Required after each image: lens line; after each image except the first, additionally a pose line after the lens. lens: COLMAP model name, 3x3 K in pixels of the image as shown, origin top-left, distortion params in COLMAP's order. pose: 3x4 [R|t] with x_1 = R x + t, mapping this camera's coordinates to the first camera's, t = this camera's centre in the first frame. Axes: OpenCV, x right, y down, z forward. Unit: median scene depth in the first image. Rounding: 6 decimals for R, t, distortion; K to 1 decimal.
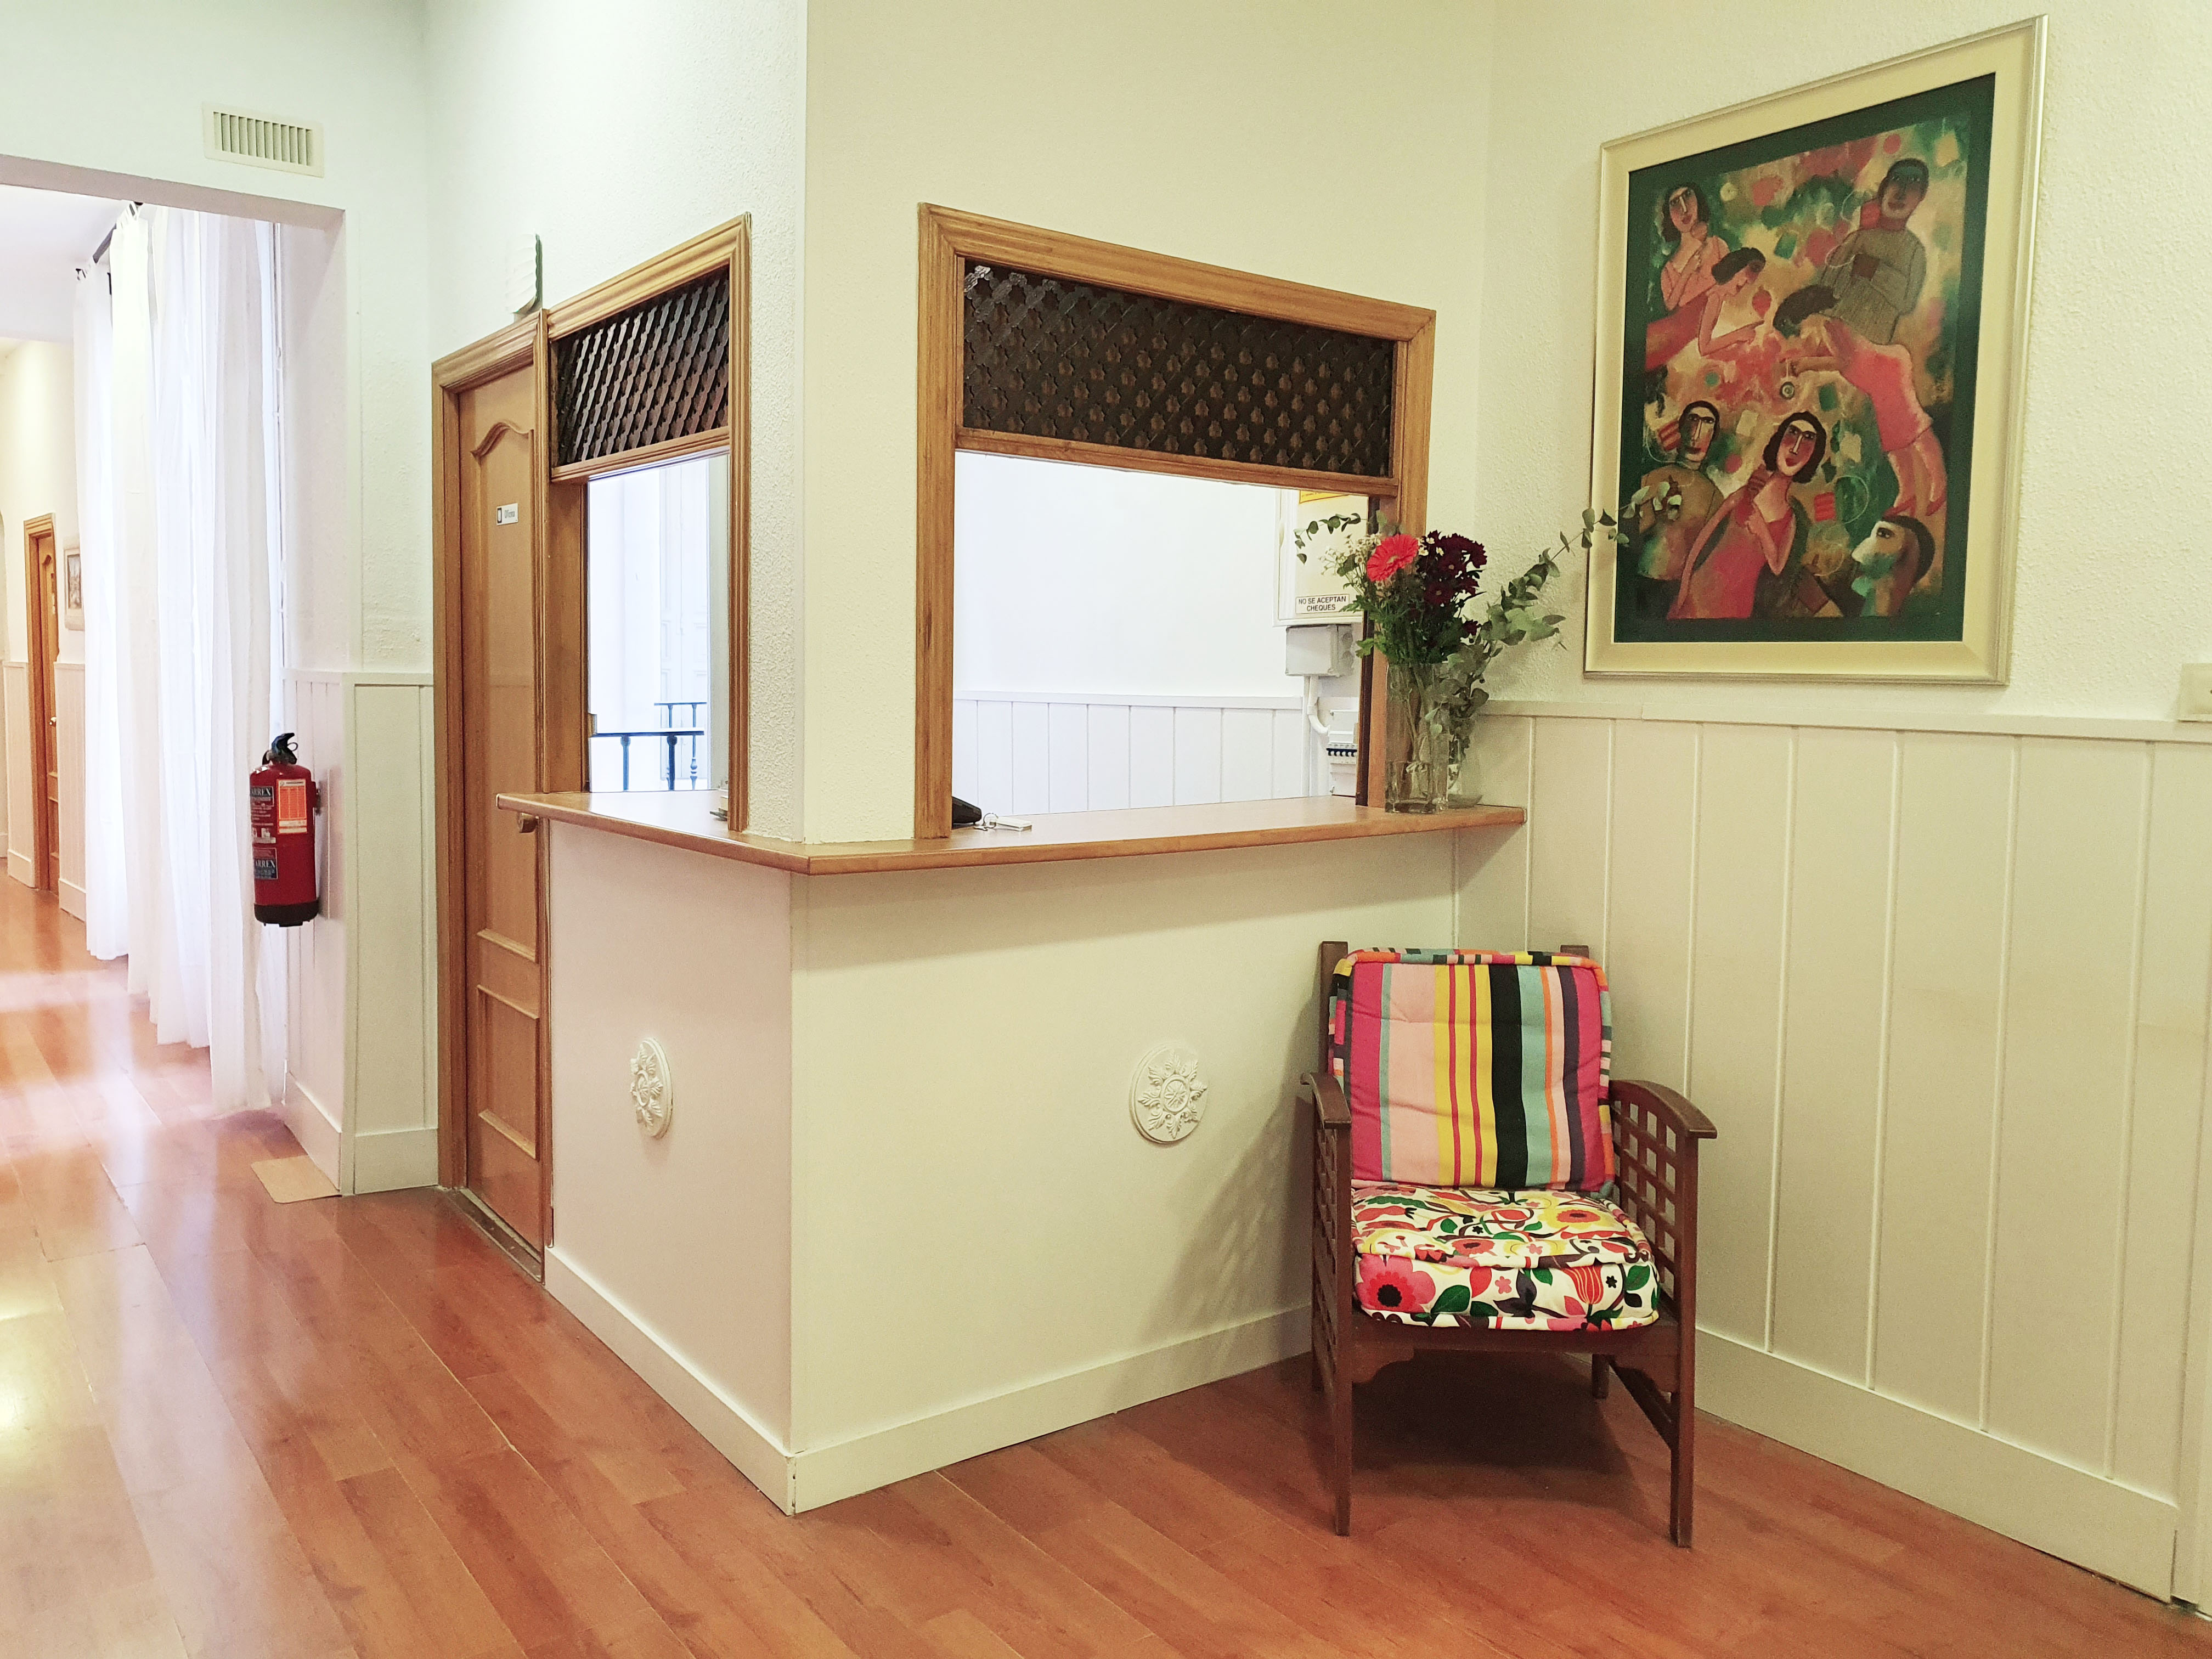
lens RADIAL K [[1668.9, 0, 1096.5], [0, 1668.9, 824.2], [0, 0, 1]] dist [0.023772, 0.006658]
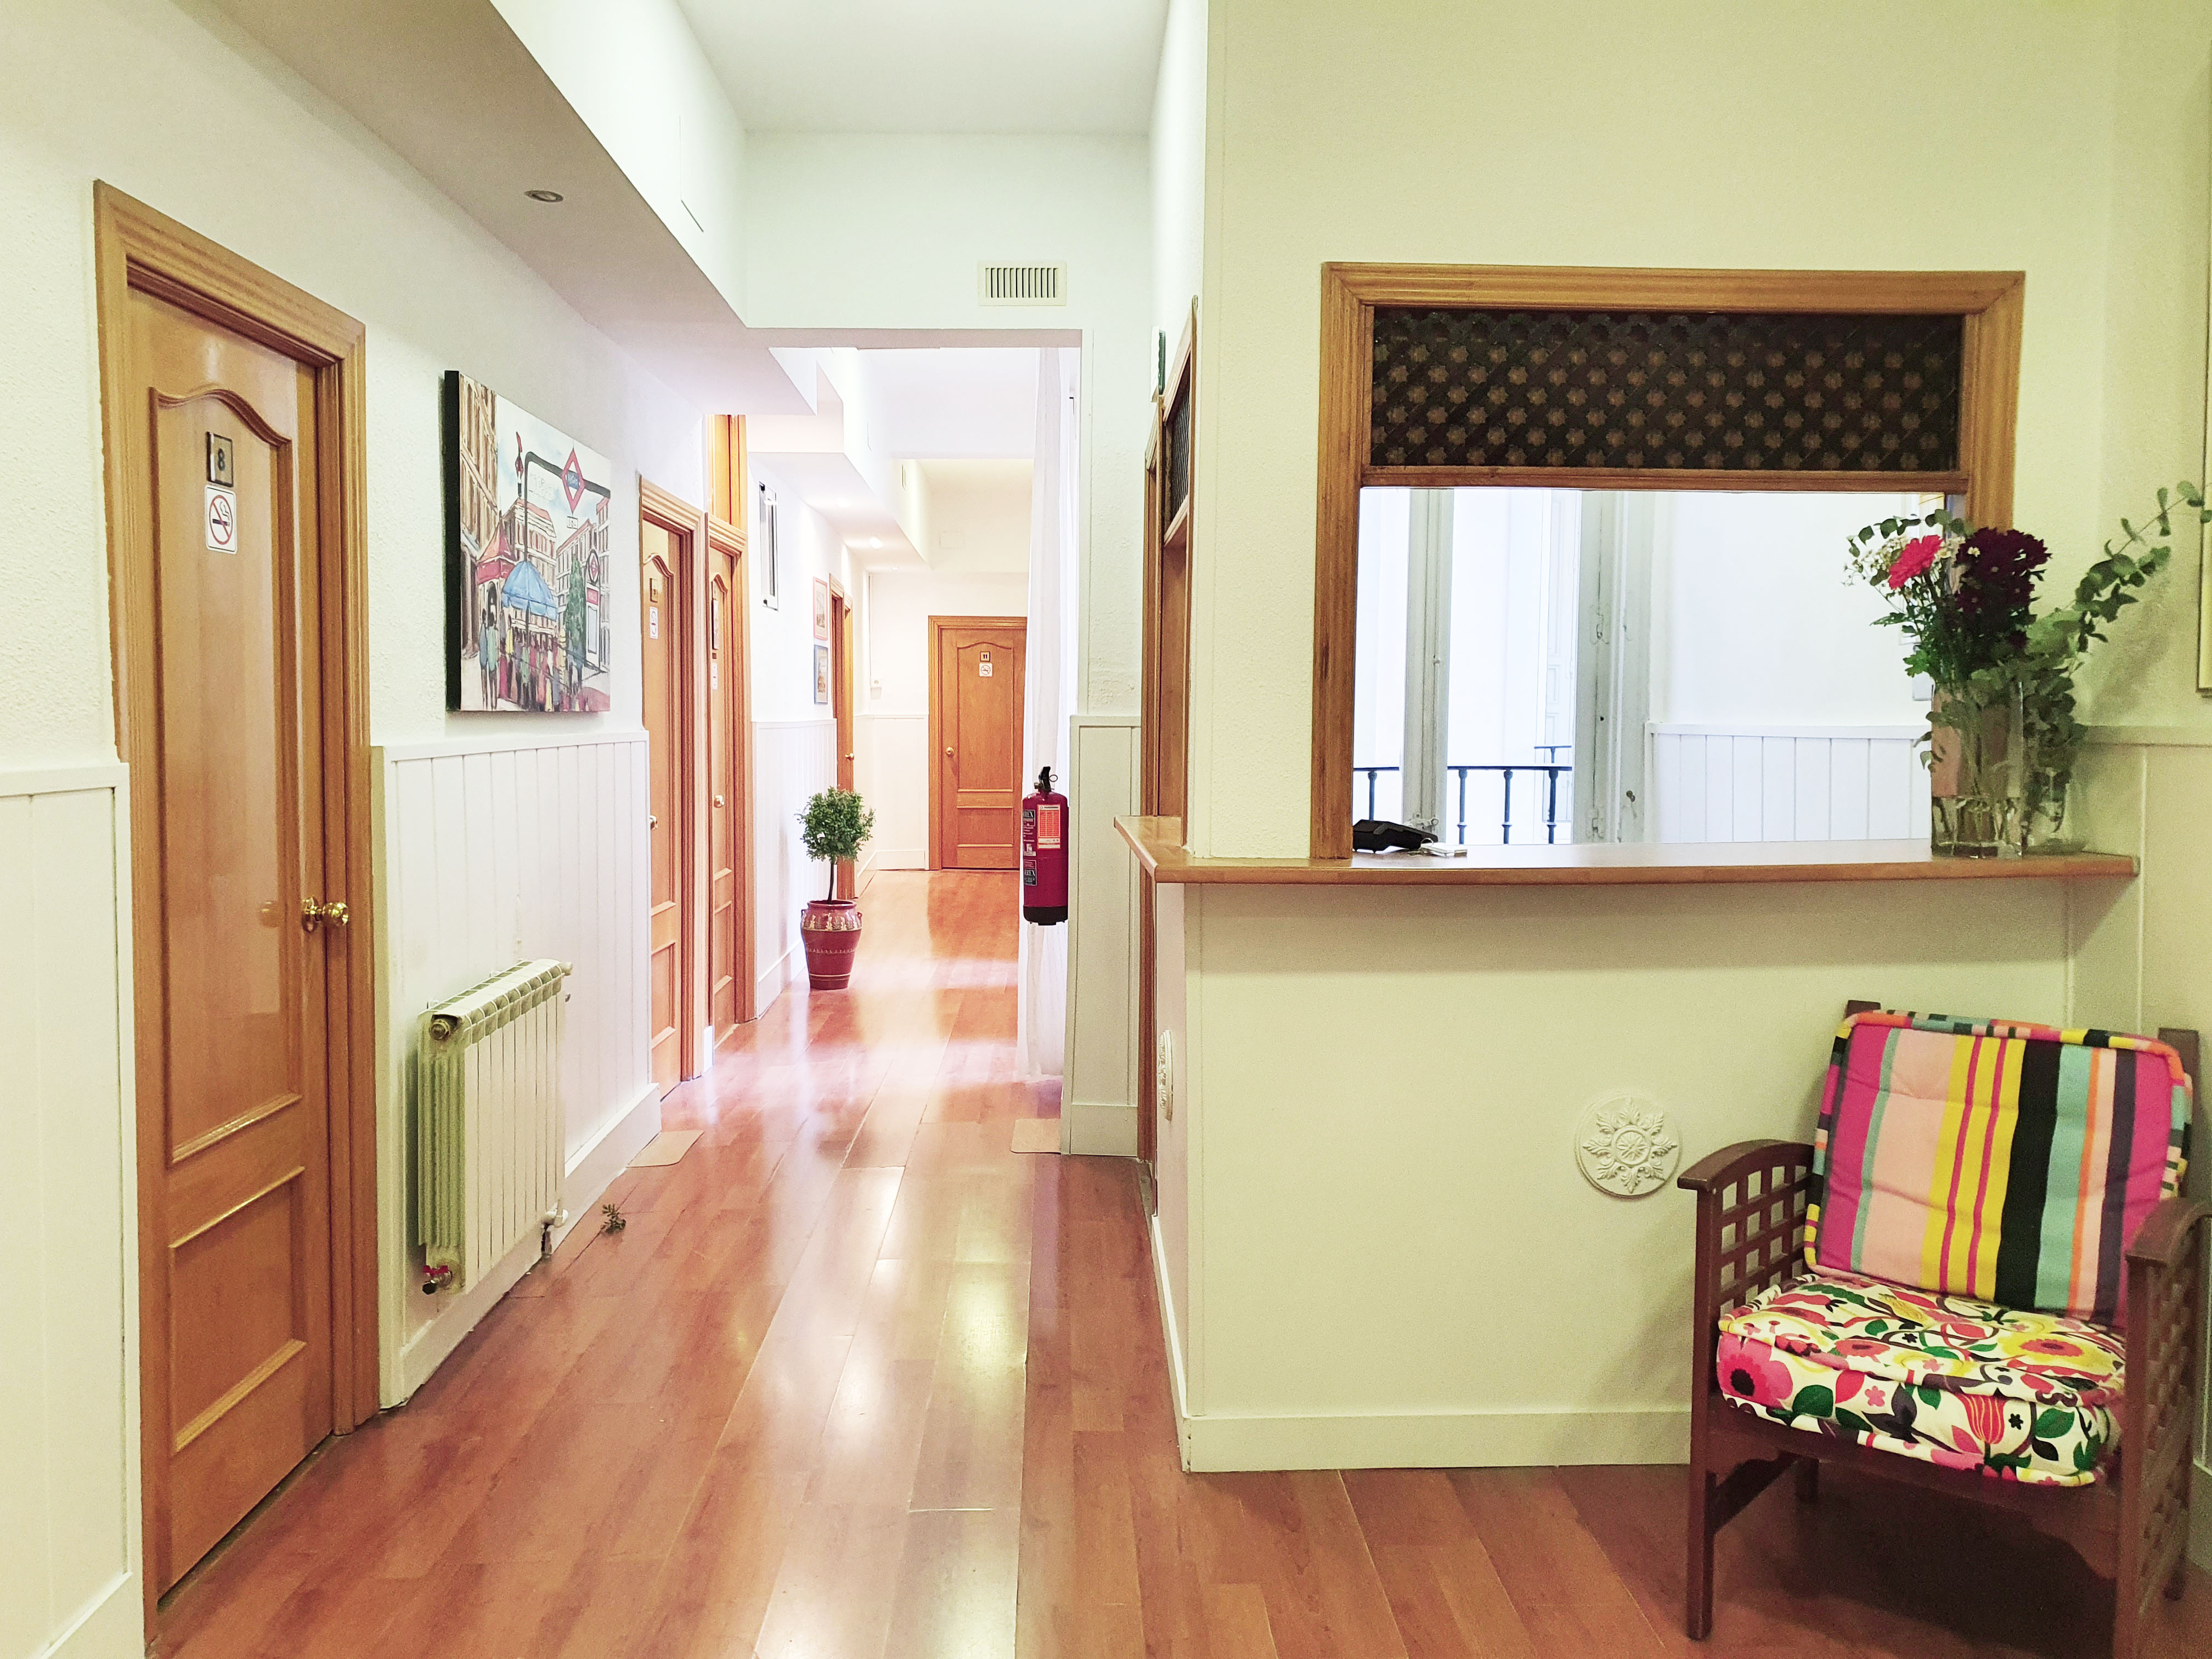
lens RADIAL K [[1668.9, 0, 1095.9], [0, 1668.9, 823.7], [0, 0, 1]] dist [0.023772, 0.006658]
pose [[0.831194, 0.024815, -0.555428, 0.345777], [-0.041181, 0.999007, -0.016994, 0.010303], [0.554455, 0.036999, 0.831391, 0.040787]]
